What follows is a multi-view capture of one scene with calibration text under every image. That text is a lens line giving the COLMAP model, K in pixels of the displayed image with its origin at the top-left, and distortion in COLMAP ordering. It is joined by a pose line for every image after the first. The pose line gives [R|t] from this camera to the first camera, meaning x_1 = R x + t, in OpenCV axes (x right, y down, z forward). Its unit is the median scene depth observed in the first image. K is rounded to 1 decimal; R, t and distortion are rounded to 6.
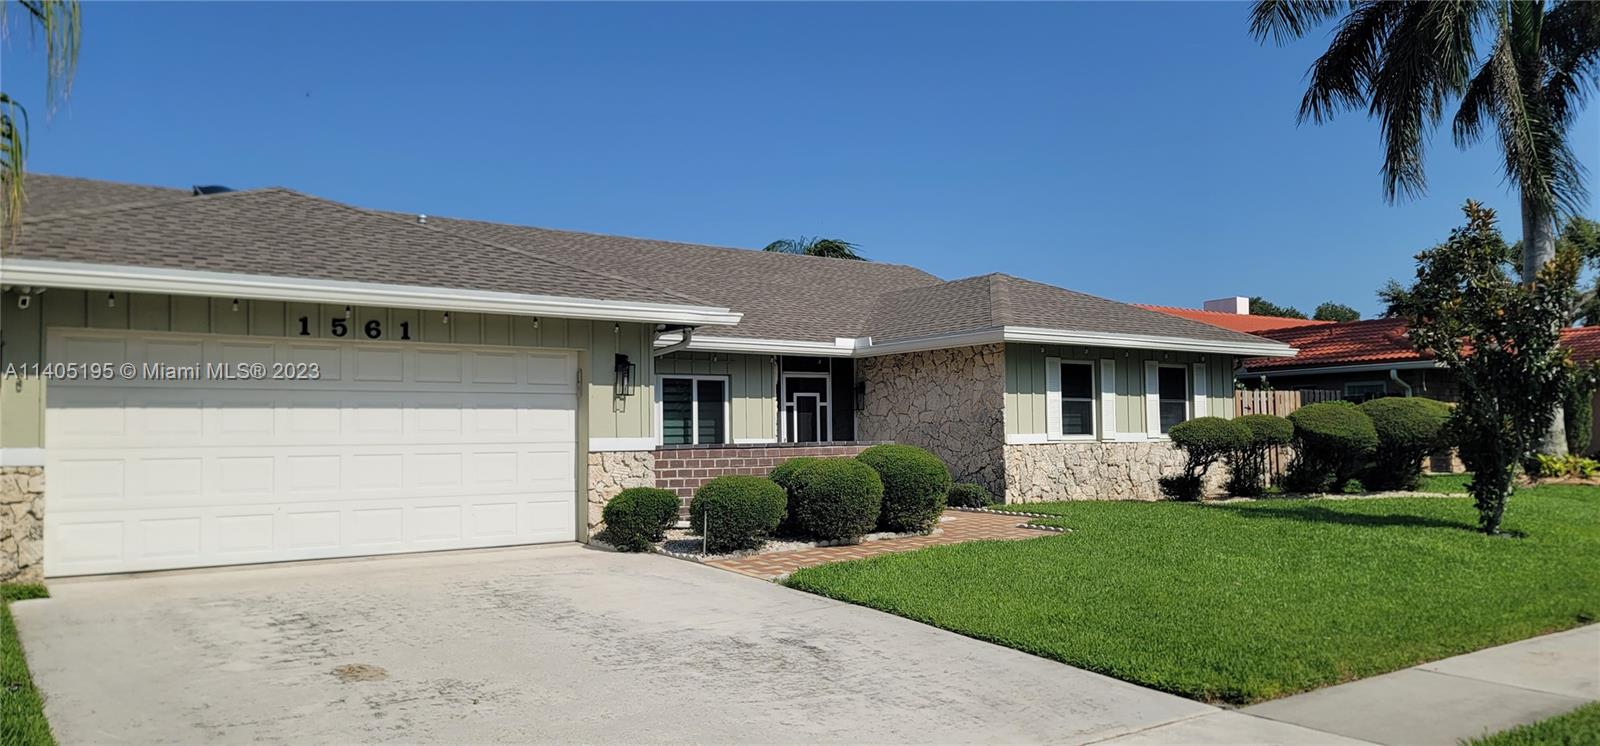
lens RADIAL K [[1162.3, 0, 828.2], [0, 1162.3, 380.2], [0, 0, 1]] dist [0.061671, -0.038767]
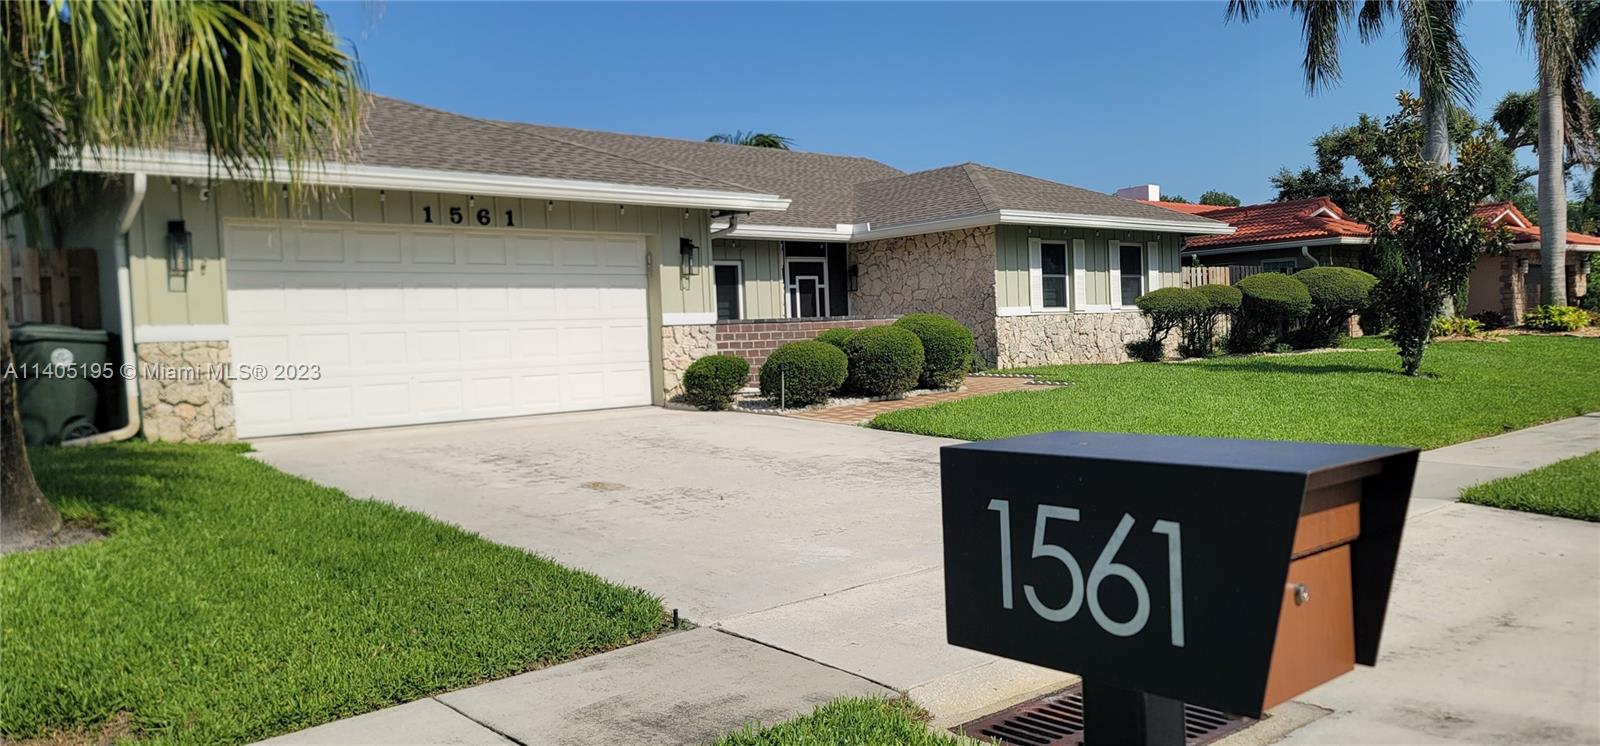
lens RADIAL K [[1165.7, 0, 832.3], [0, 1165.7, 374.7], [0, 0, 1]] dist [0.051363, -0.001274]
pose [[0.994658, -0.030200, 0.098714, -0.116055], [0.021962, 0.996266, 0.083500, 0.013579], [-0.100867, -0.080886, 0.991607, -0.102691]]
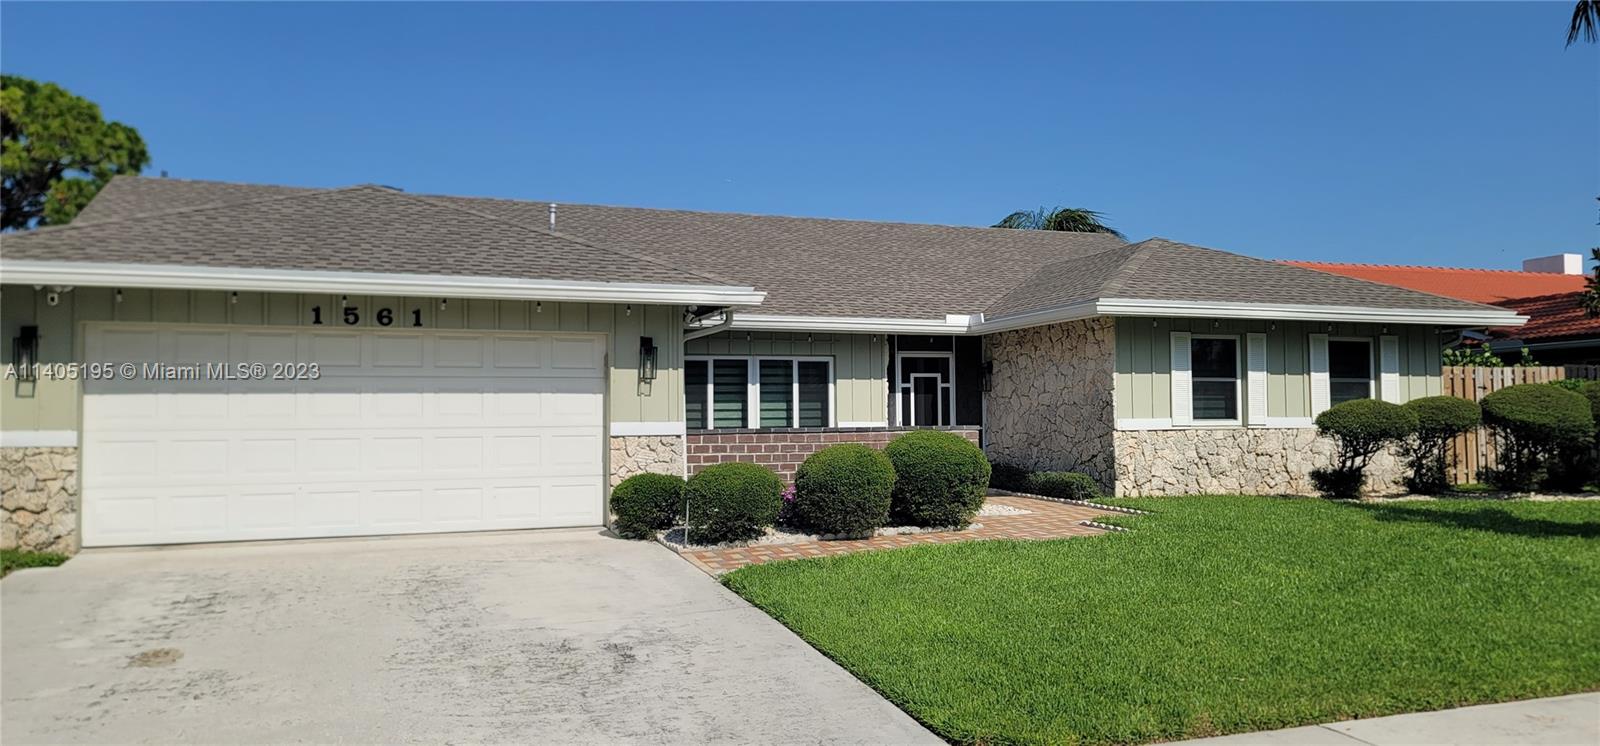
lens RADIAL K [[1165.7, 0, 832.3], [0, 1165.7, 374.7], [0, 0, 1]] dist [0.051363, -0.001274]
pose [[0.960896, -0.005745, -0.276851, 0.187998], [0.009813, 0.999863, 0.013311, -0.001632], [0.276736, -0.015507, 0.960821, 0.074187]]
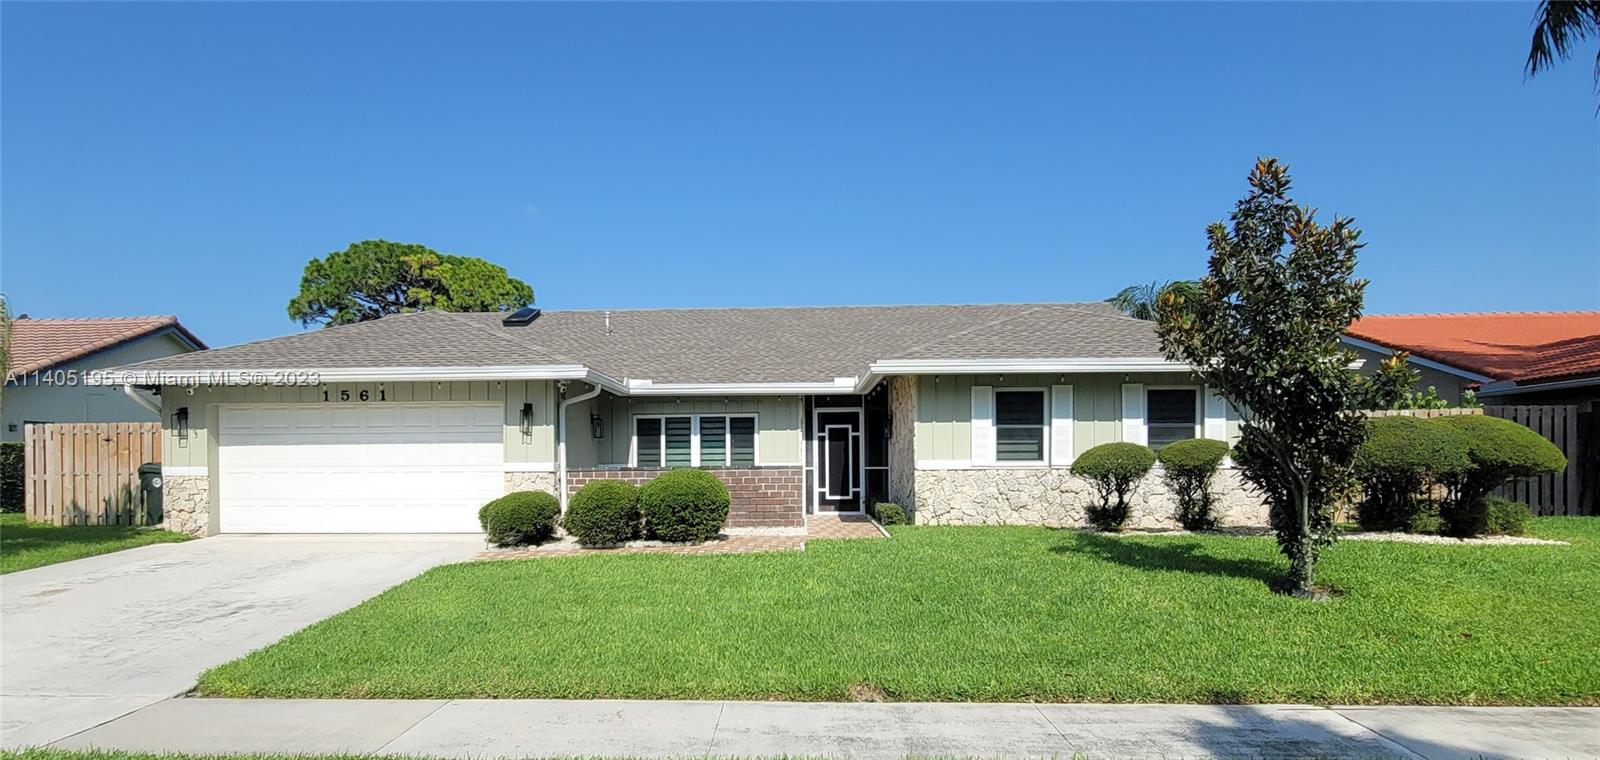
lens RADIAL K [[863.5, 0, 768.3], [0, 863.5, 455.3], [0, 0, 1]] dist [-0.003165, -0.000576]
pose [[0.767846, 0.000675, -0.640634, 0.548333], [0.029519, 0.998900, 0.036434, 0.008491], [0.639954, -0.046887, 0.766981, 0.292013]]
